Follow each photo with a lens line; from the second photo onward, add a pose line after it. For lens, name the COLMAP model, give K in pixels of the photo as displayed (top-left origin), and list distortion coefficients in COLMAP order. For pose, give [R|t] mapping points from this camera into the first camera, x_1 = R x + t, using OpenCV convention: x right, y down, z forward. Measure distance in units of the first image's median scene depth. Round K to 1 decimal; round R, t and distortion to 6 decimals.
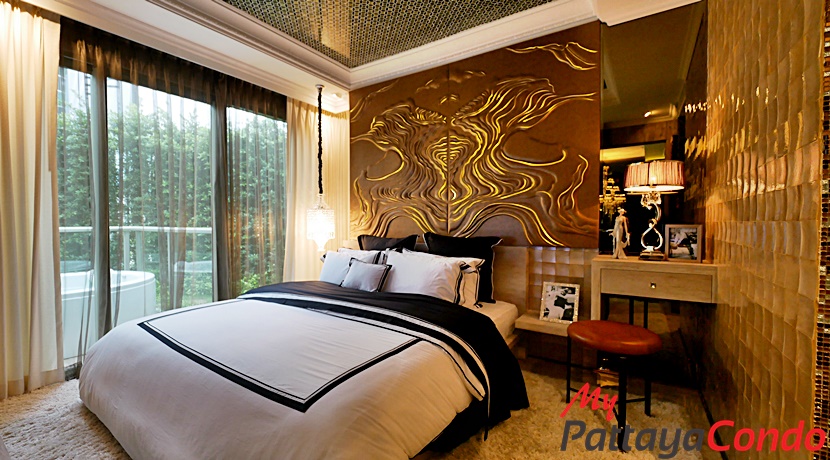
lens RADIAL K [[341.6, 0, 413.8], [0, 341.6, 228.7], [0, 0, 1]] dist [-0.009117, 0.000433]
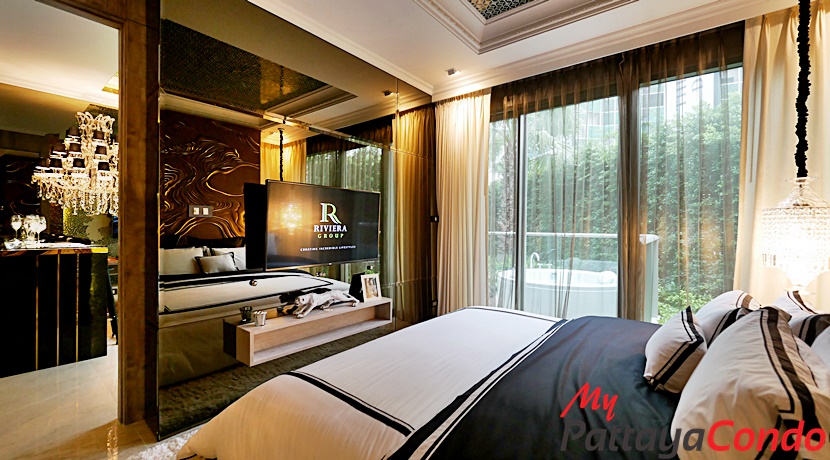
lens RADIAL K [[341.6, 0, 412.4], [0, 341.6, 226.9], [0, 0, 1]] dist [-0.009117, 0.000433]
pose [[-0.099102, 0.014236, -0.994975, 0.404535], [-0.021570, 0.999632, 0.016451, -0.037822], [0.994843, 0.023092, -0.098759, 0.709387]]
